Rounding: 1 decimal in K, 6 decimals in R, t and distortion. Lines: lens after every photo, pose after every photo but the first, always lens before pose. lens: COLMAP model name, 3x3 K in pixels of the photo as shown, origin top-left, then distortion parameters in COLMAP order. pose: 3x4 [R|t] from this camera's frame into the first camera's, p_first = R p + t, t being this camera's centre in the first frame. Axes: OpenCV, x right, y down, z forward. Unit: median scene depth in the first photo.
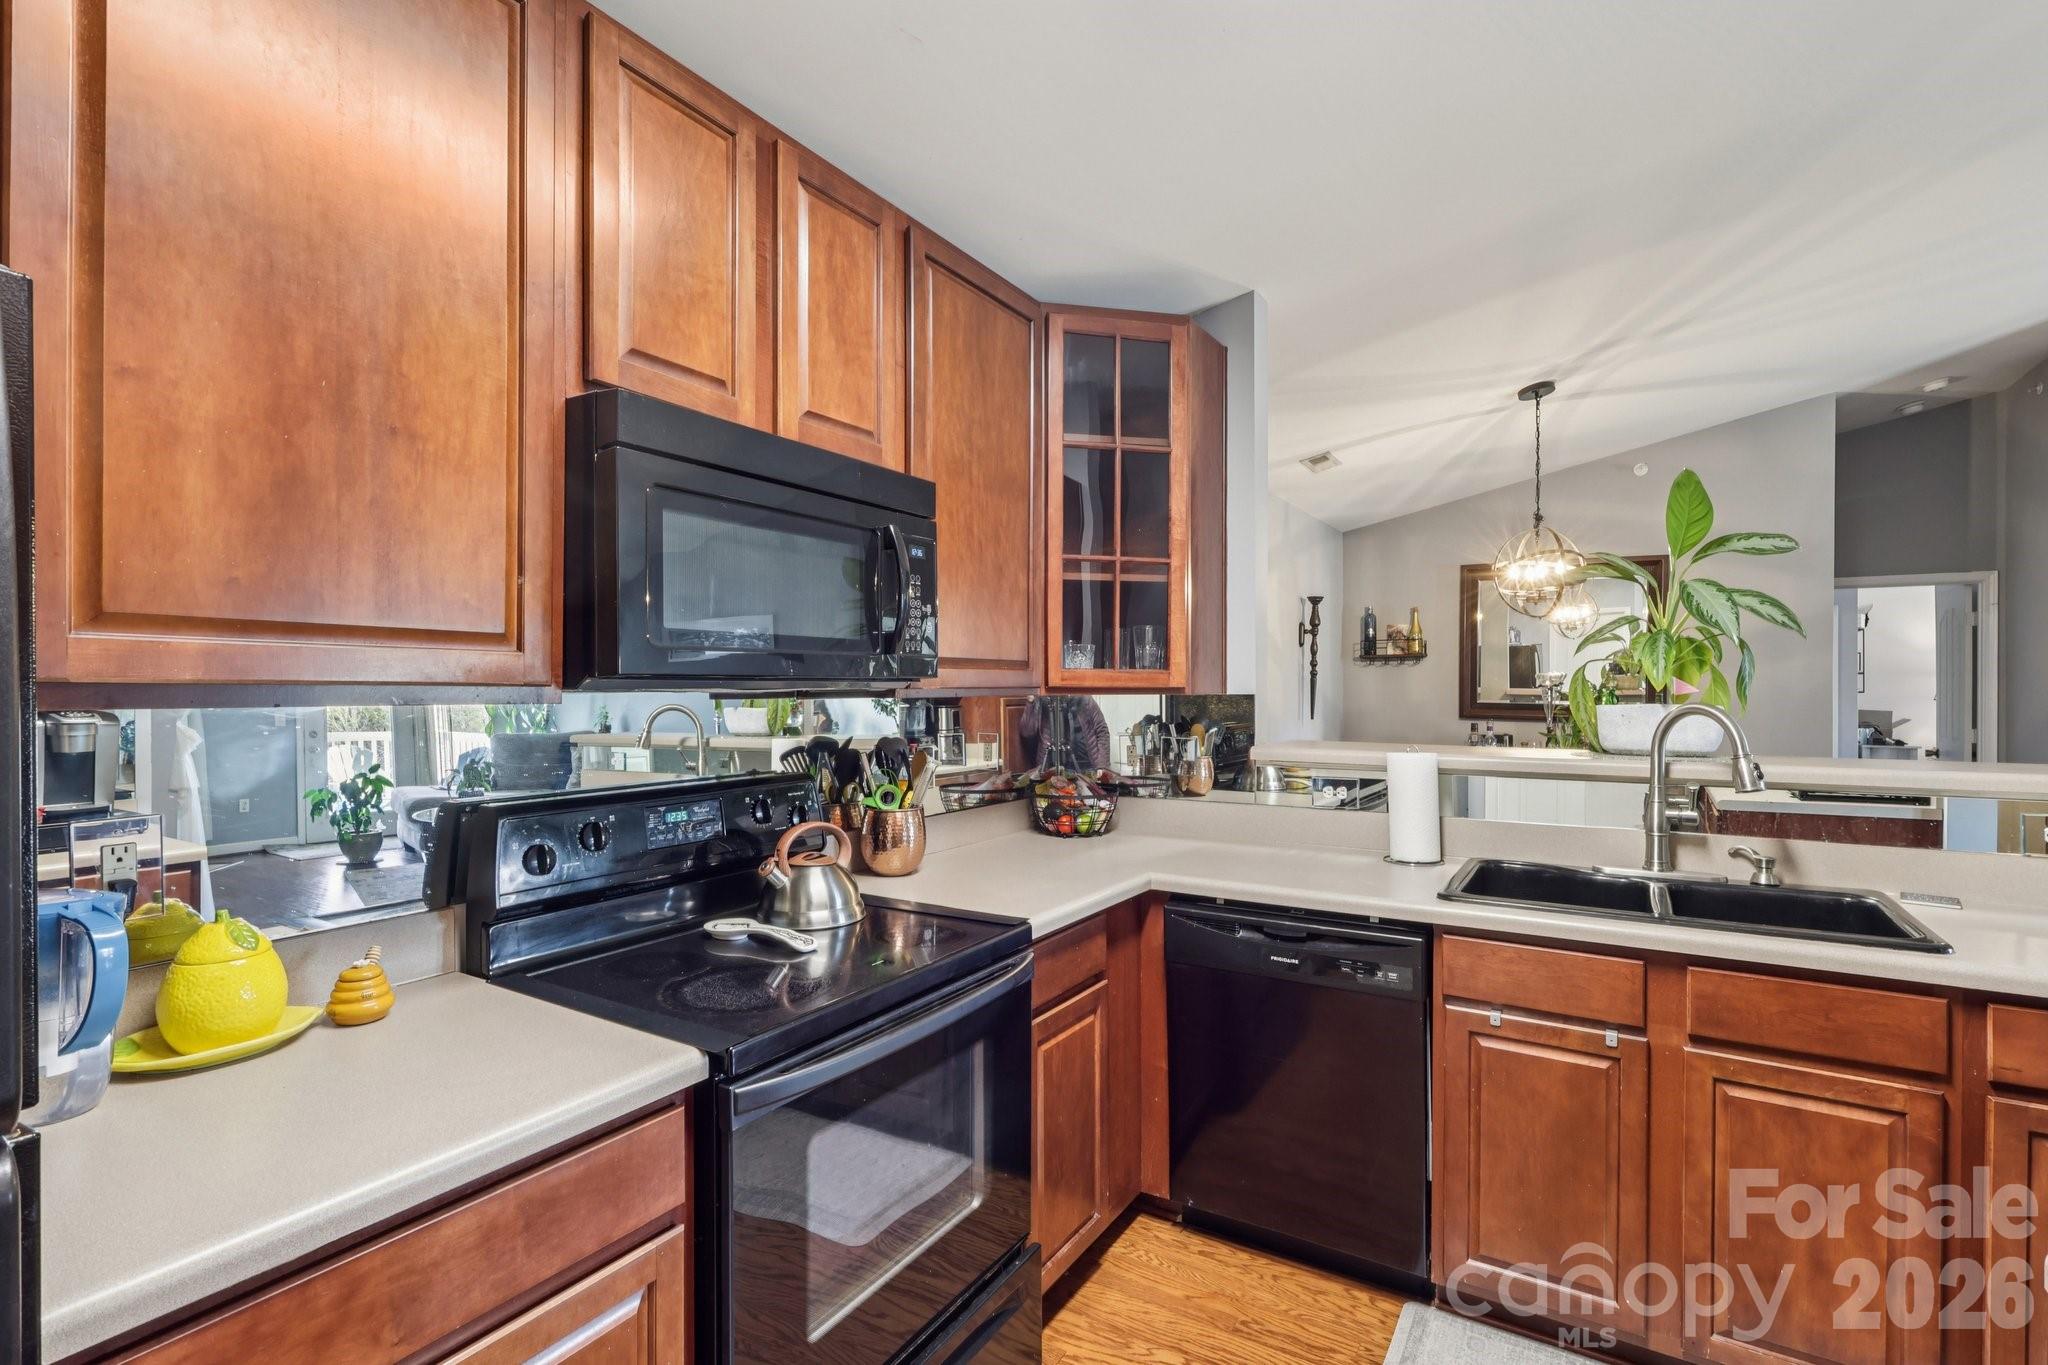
lens RADIAL K [[949.7, 0, 1024.9], [0, 949.7, 691.1], [0, 0, 1]] dist [0.000860, 0.000298]
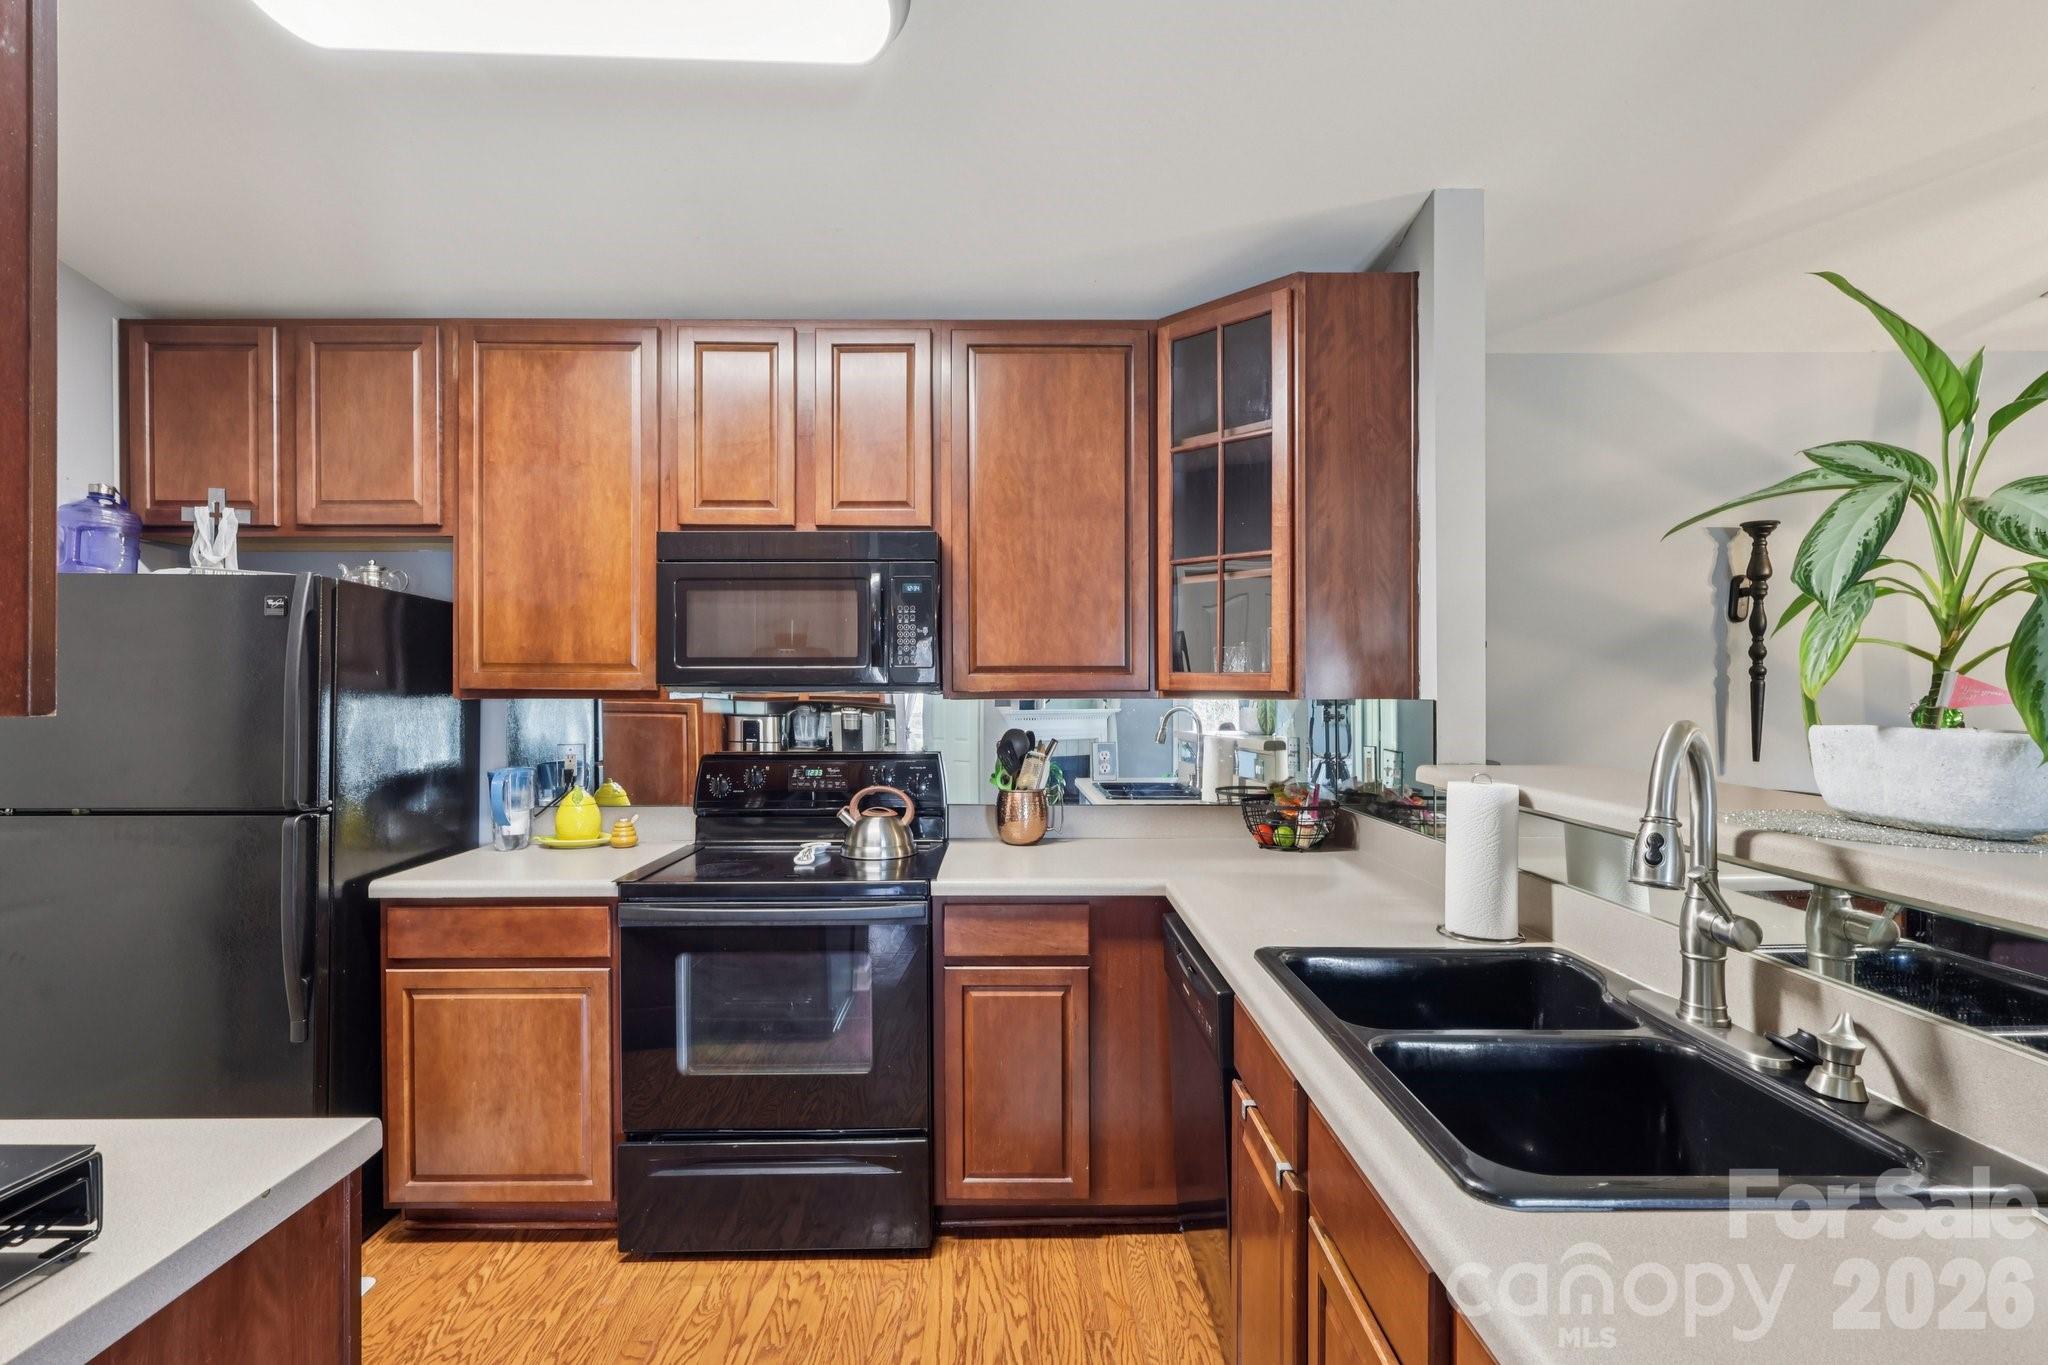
lens RADIAL K [[949.7, 0, 1024.9], [0, 949.7, 691.1], [0, 0, 1]] dist [0.000860, 0.000298]
pose [[0.532795, 0.002523, -0.846240, 1.089328], [-0.002733, 0.999995, 0.001261, -0.005283], [0.846240, 0.001641, 0.532800, 0.431415]]
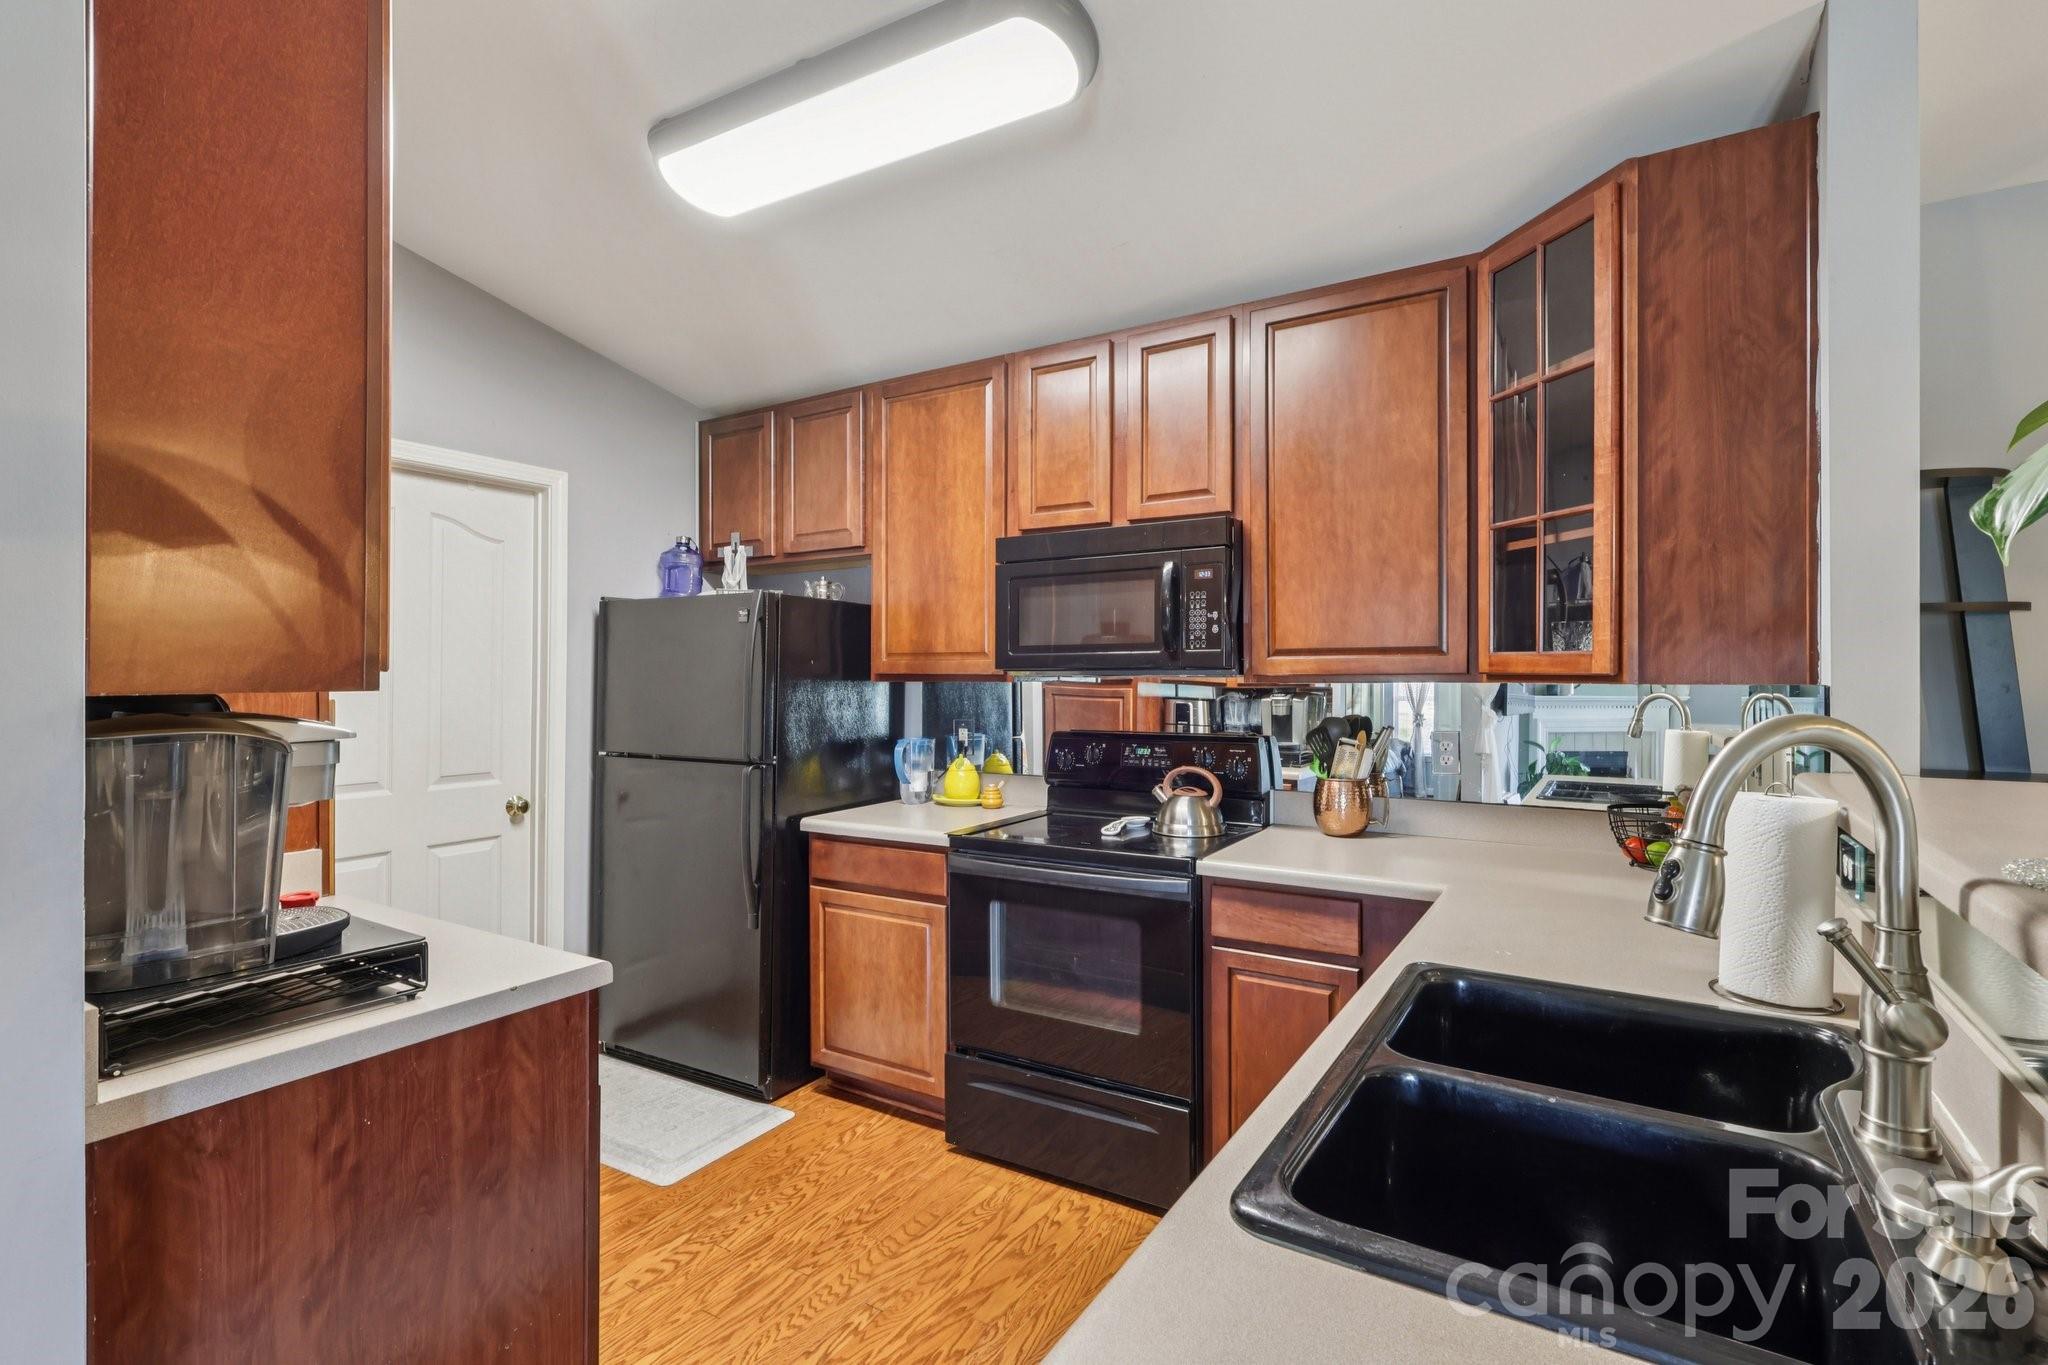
lens RADIAL K [[951.1, 0, 1035.4], [0, 951.1, 678.4], [0, 0, 1]] dist [0.000577, 0.000634]
pose [[0.006279, 0.004771, -0.999969, 1.240245], [0.000798, 0.999988, 0.004776, -0.004634], [0.999980, -0.000828, 0.006275, 0.755283]]
